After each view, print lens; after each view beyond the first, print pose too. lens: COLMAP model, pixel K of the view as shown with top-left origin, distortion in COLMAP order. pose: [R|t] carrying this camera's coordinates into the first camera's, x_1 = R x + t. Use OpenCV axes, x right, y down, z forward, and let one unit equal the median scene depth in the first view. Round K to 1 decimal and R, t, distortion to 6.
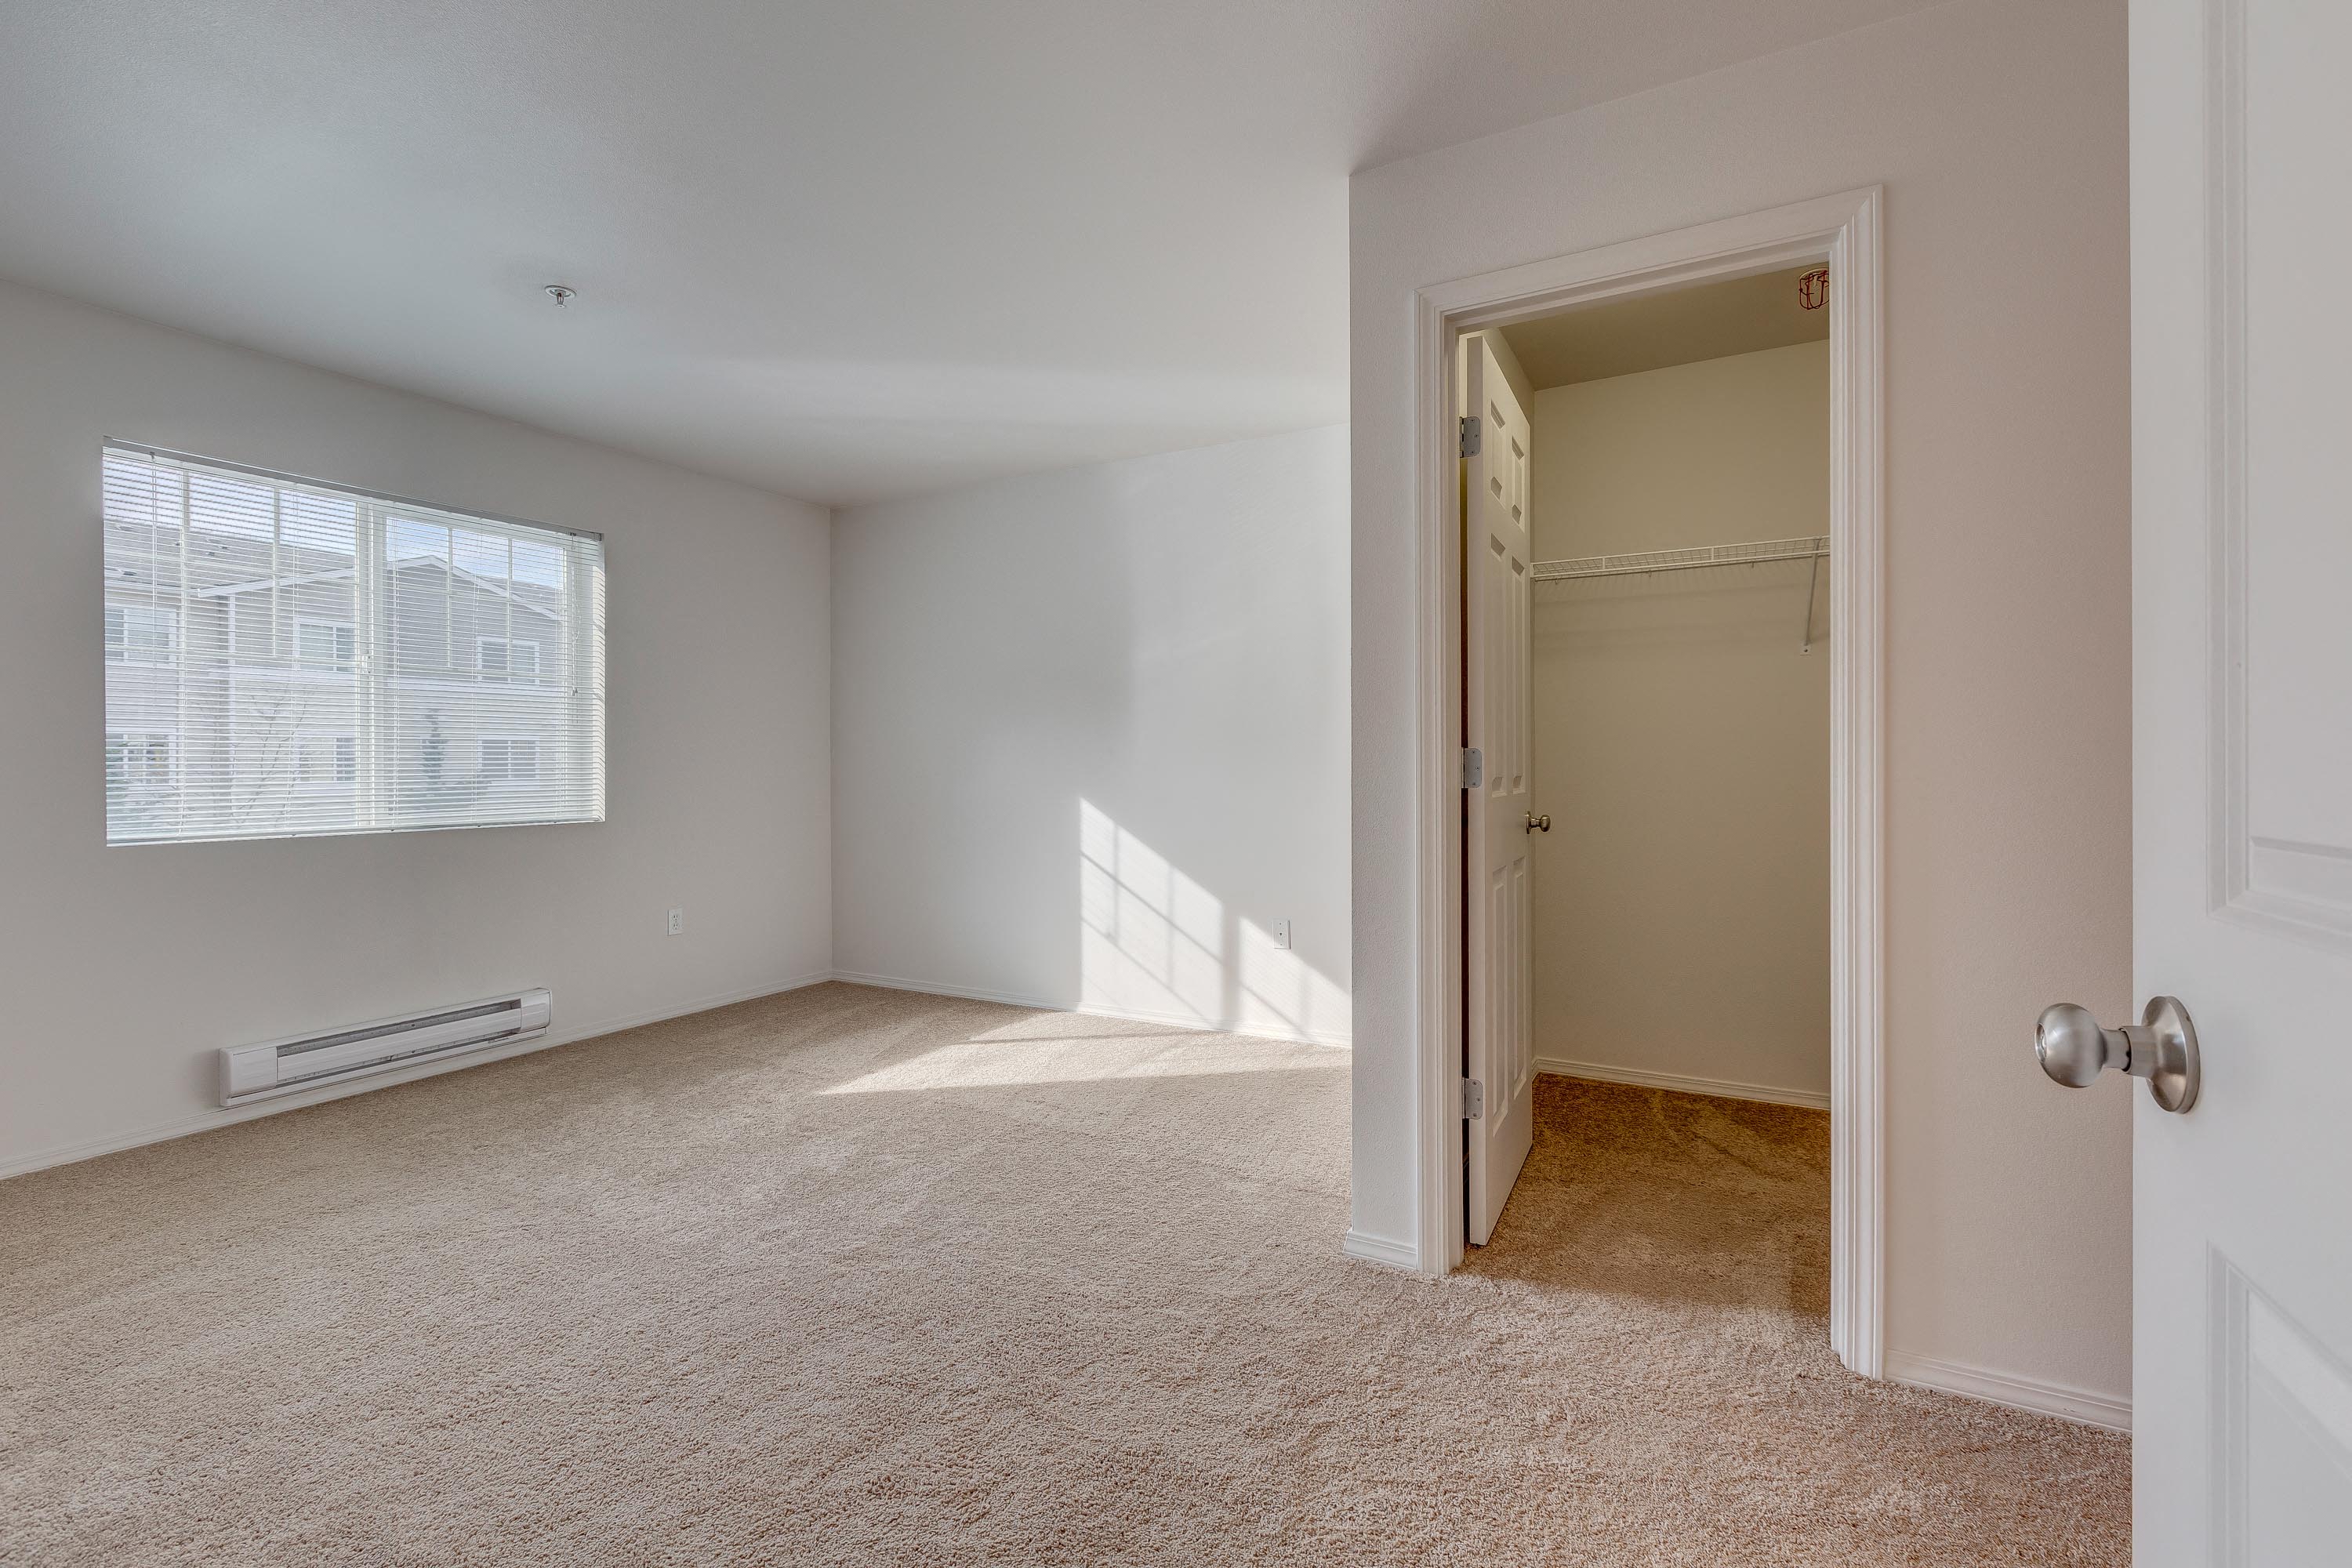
lens RADIAL K [[1047.9, 0, 1176.0], [0, 1047.9, 784.0], [0, 0, 1]] dist [0.000681, 0.000176]
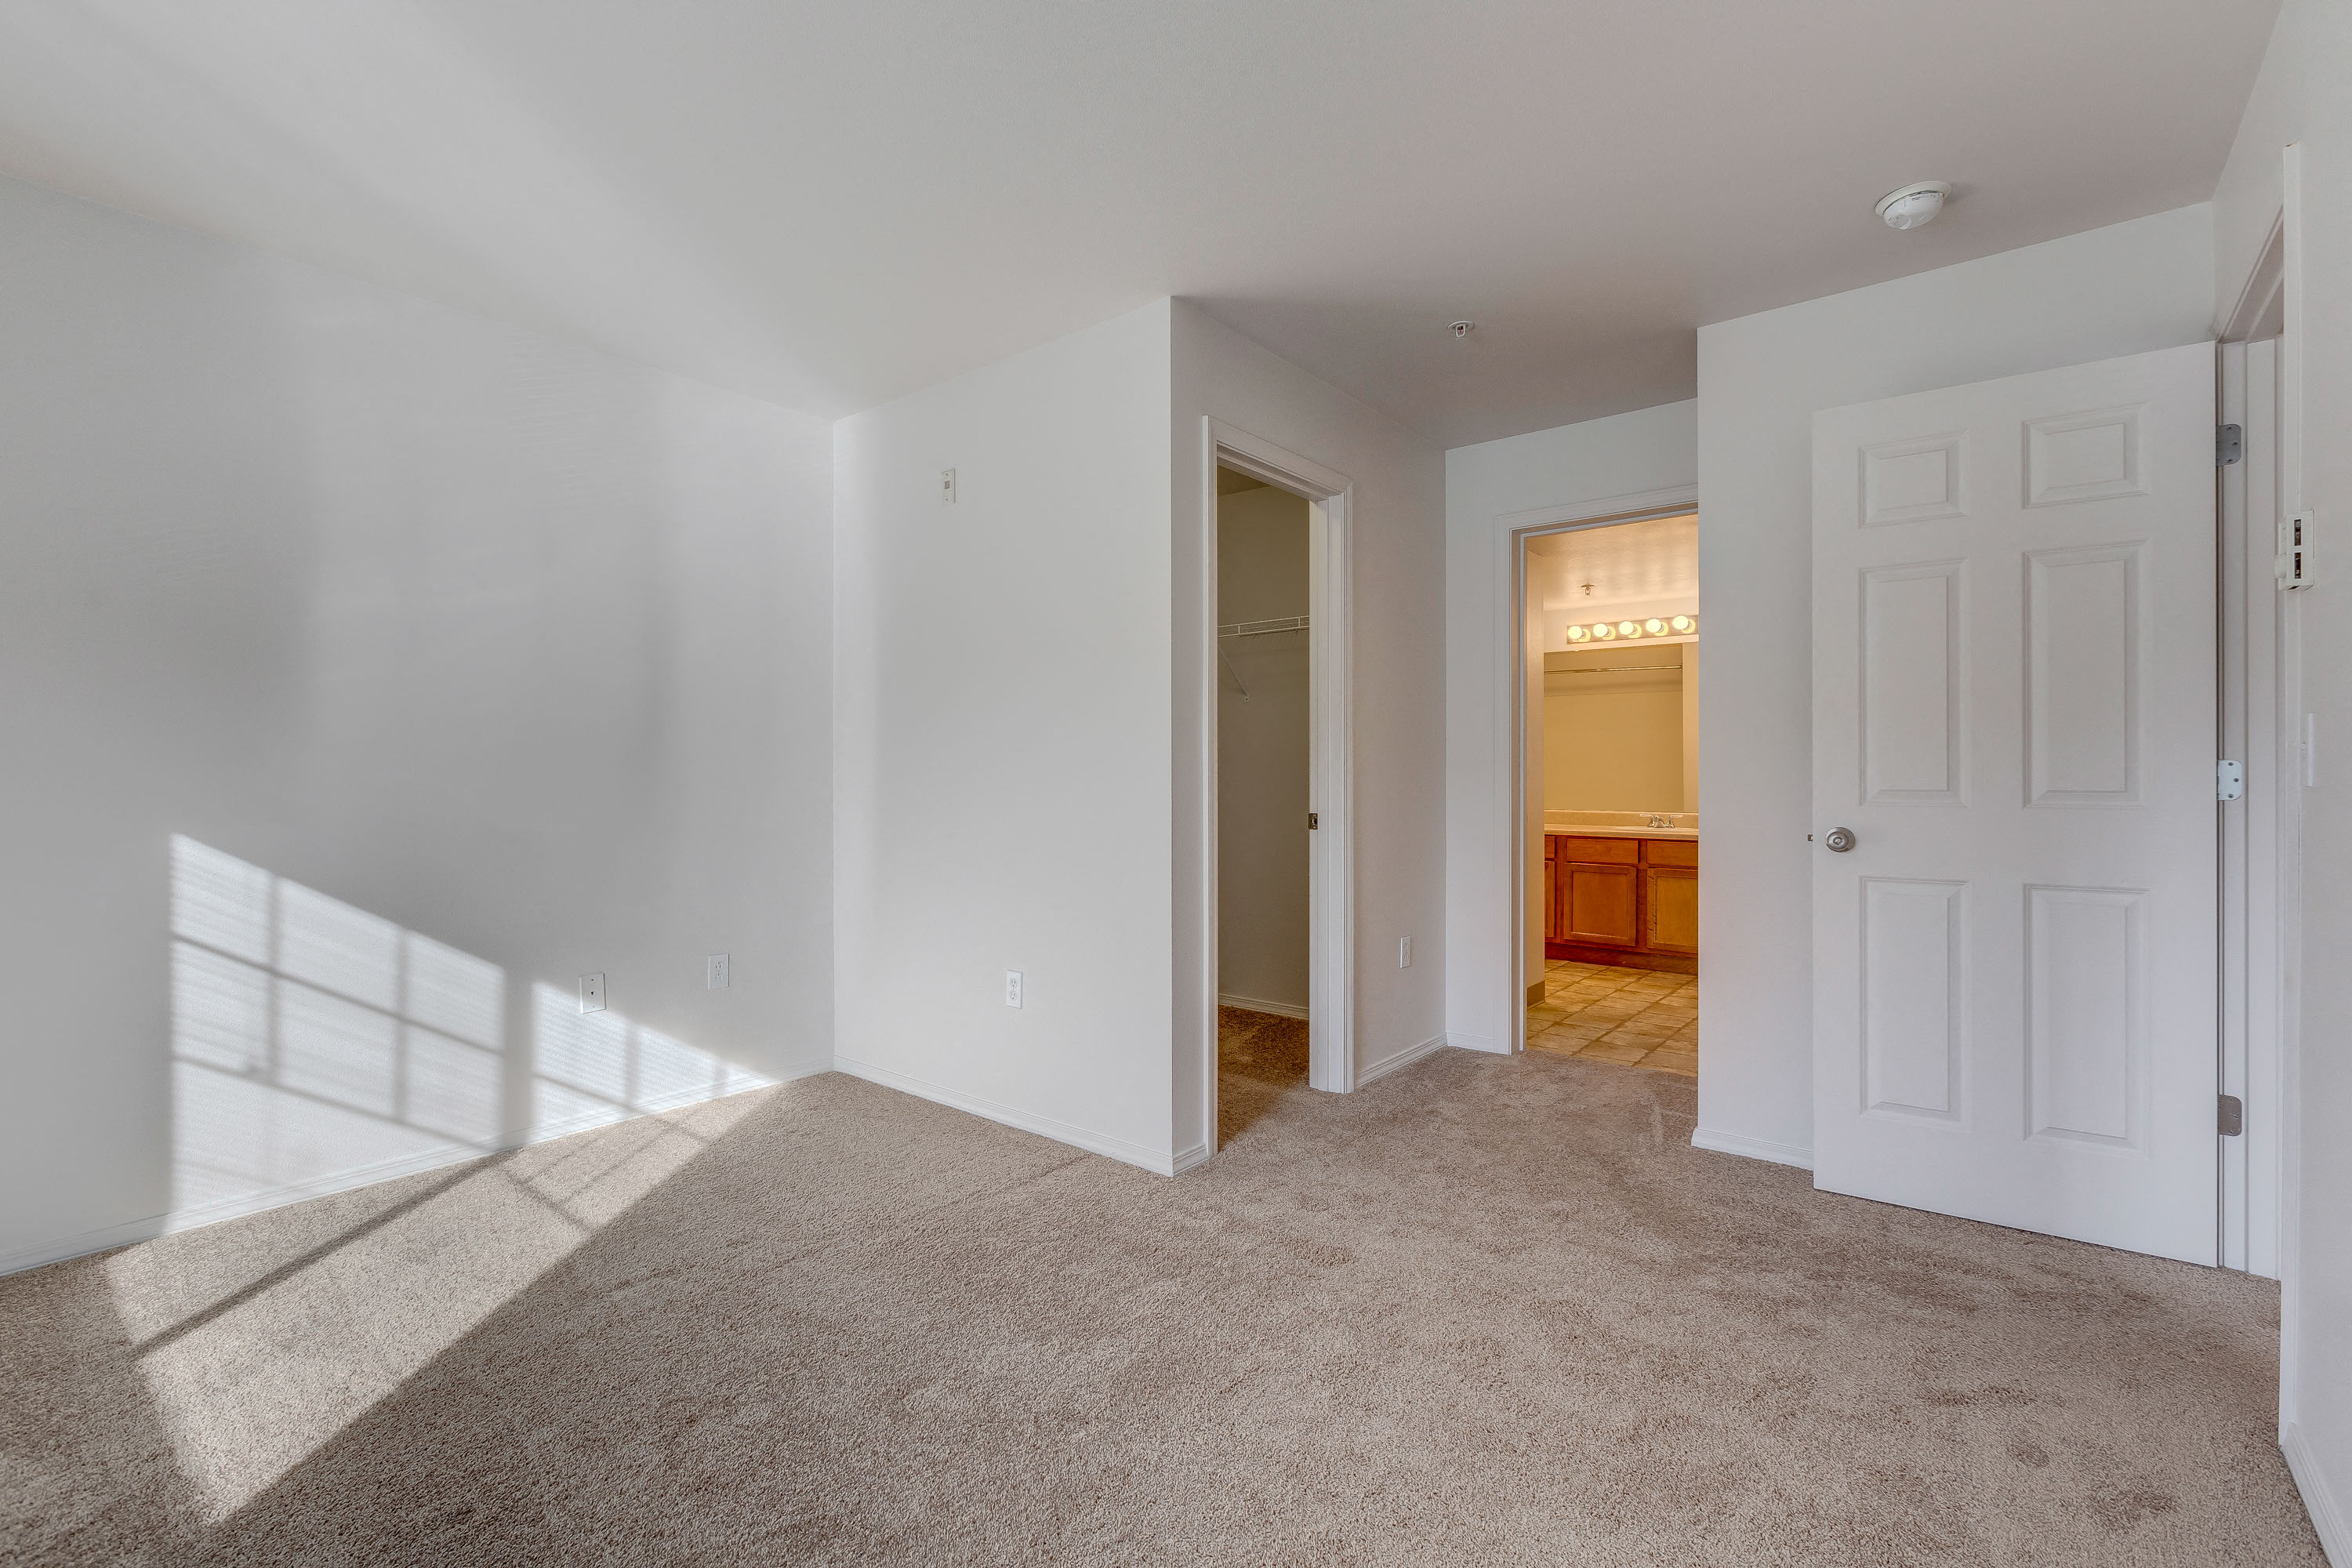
lens RADIAL K [[1047.9, 0, 1176.0], [0, 1047.9, 784.0], [0, 0, 1]] dist [0.000681, 0.000176]
pose [[0.192814, -0.006757, 0.981212, -0.545533], [0.018157, 0.999830, 0.003317, -0.005123], [-0.981067, 0.017176, 0.192904, 0.405973]]
